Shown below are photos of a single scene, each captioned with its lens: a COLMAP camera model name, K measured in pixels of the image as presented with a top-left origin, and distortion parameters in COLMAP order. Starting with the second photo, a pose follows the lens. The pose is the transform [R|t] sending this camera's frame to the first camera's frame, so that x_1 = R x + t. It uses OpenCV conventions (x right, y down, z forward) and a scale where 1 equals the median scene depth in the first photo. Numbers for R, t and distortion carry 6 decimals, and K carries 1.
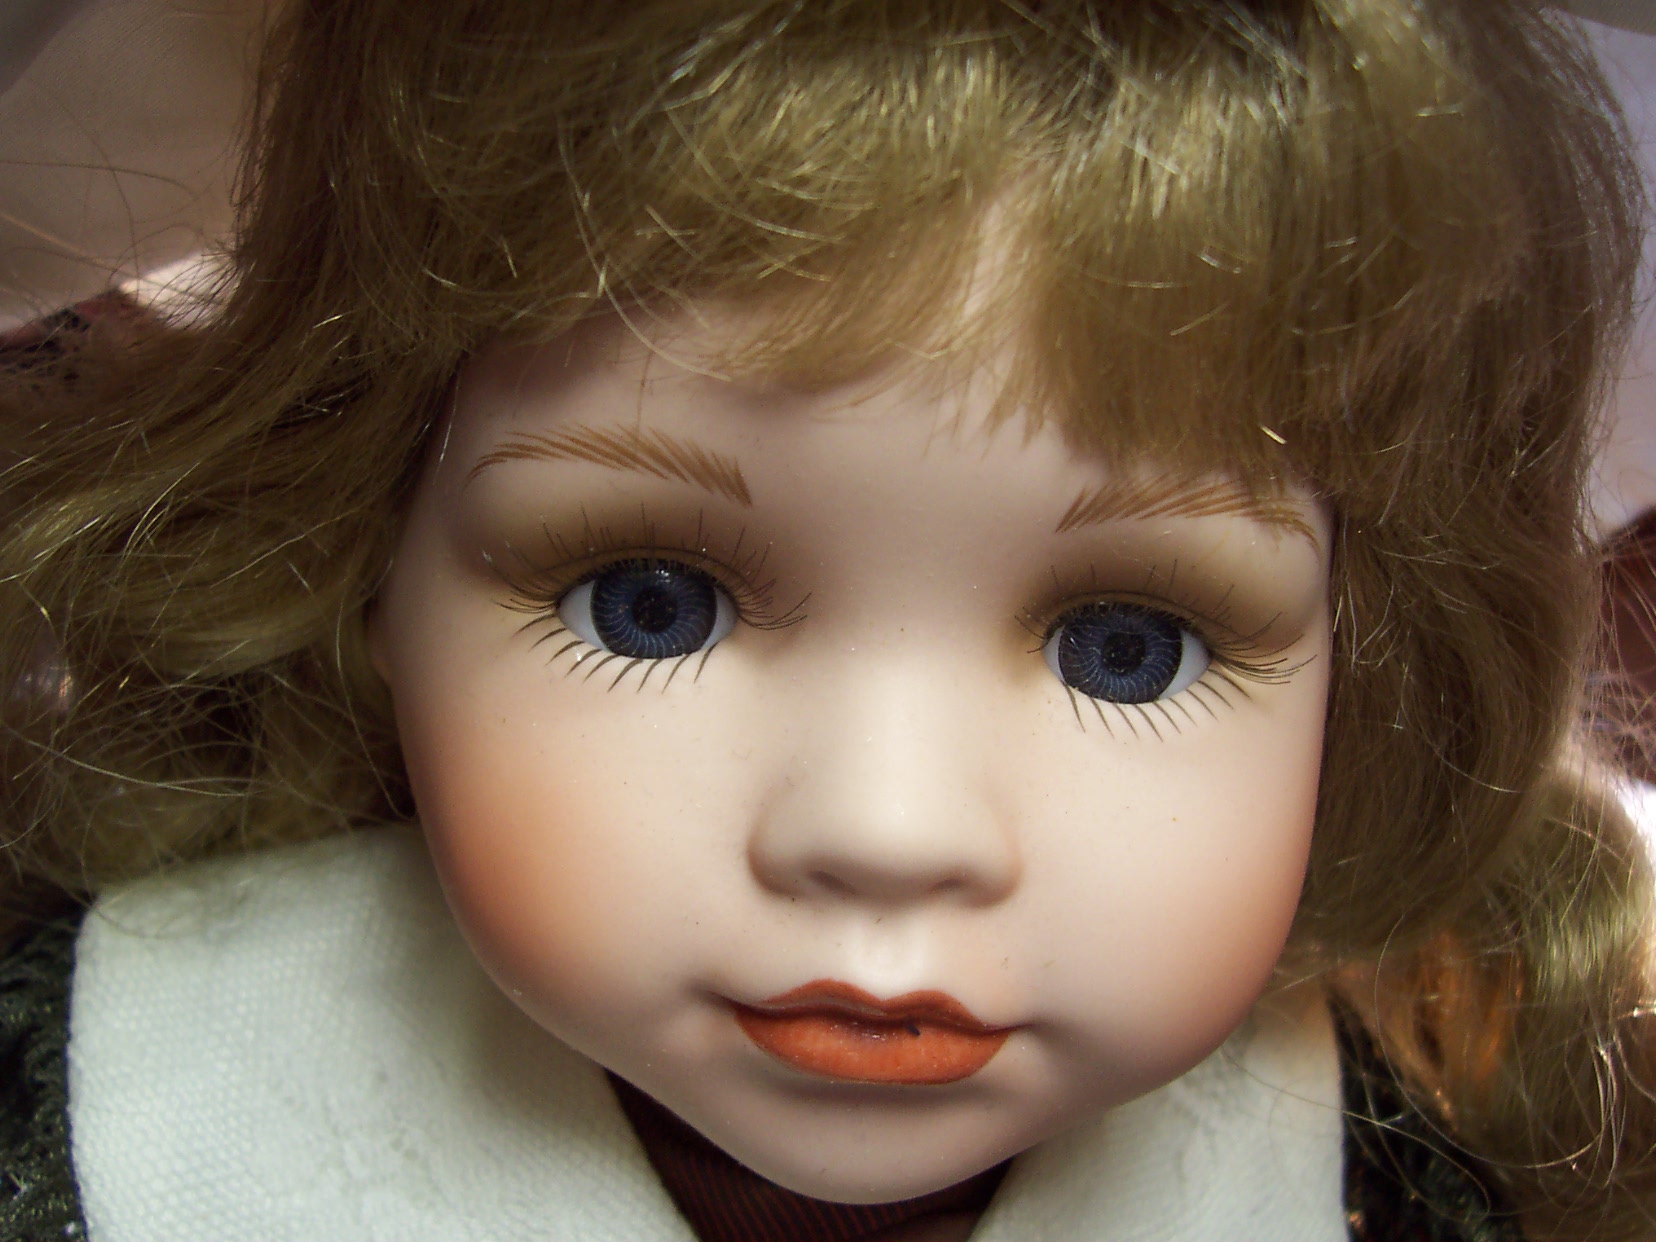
lens RADIAL K [[1817.3, 0, 828.0], [0, 1817.3, 621.0], [0, 0, 1]] dist [-0.148799, 0.032220]
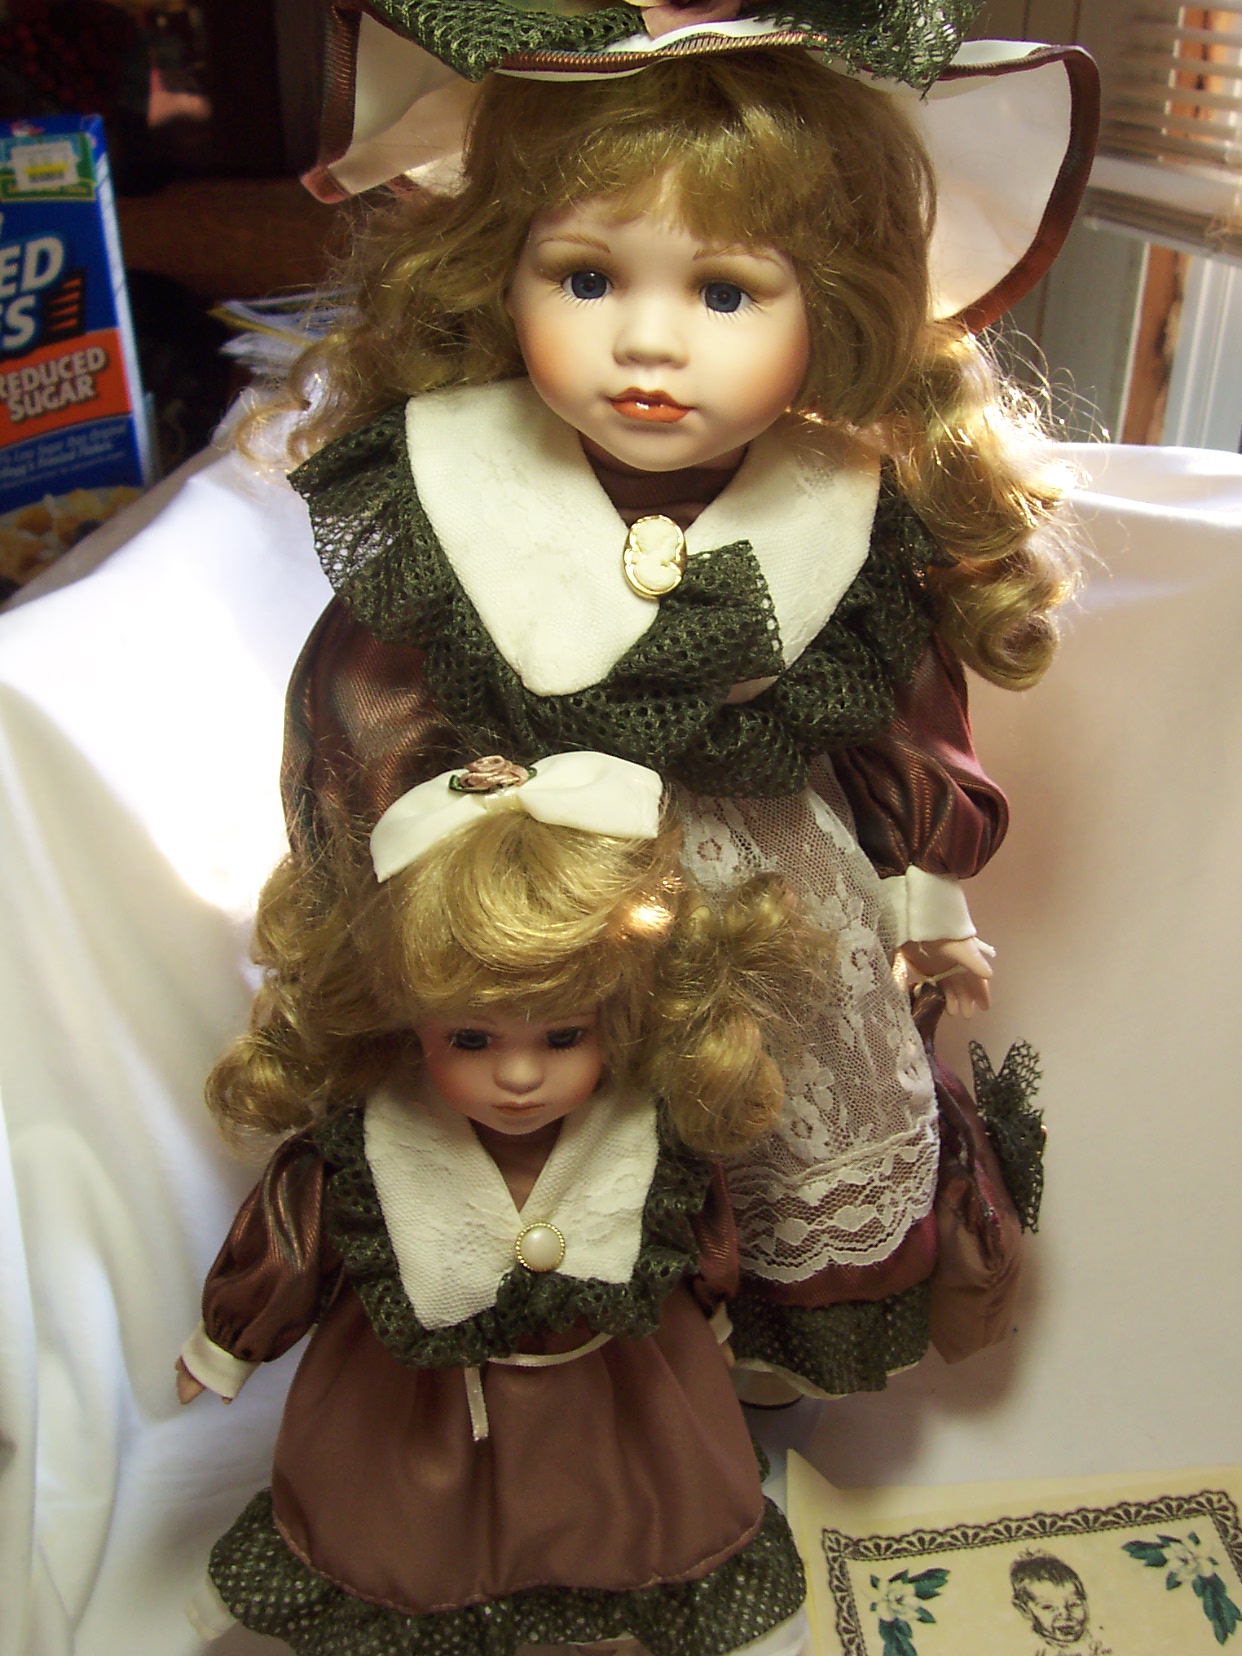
lens RADIAL K [[1817.3, 0, 621.0], [0, 1817.3, 828.0], [0, 0, 1]] dist [-0.148799, 0.032220]
pose [[0.985469, 0.043119, -0.164289, 0.582135], [-0.004037, 0.972914, 0.231134, 0.214110], [0.169806, -0.227112, 0.958951, -2.555994]]
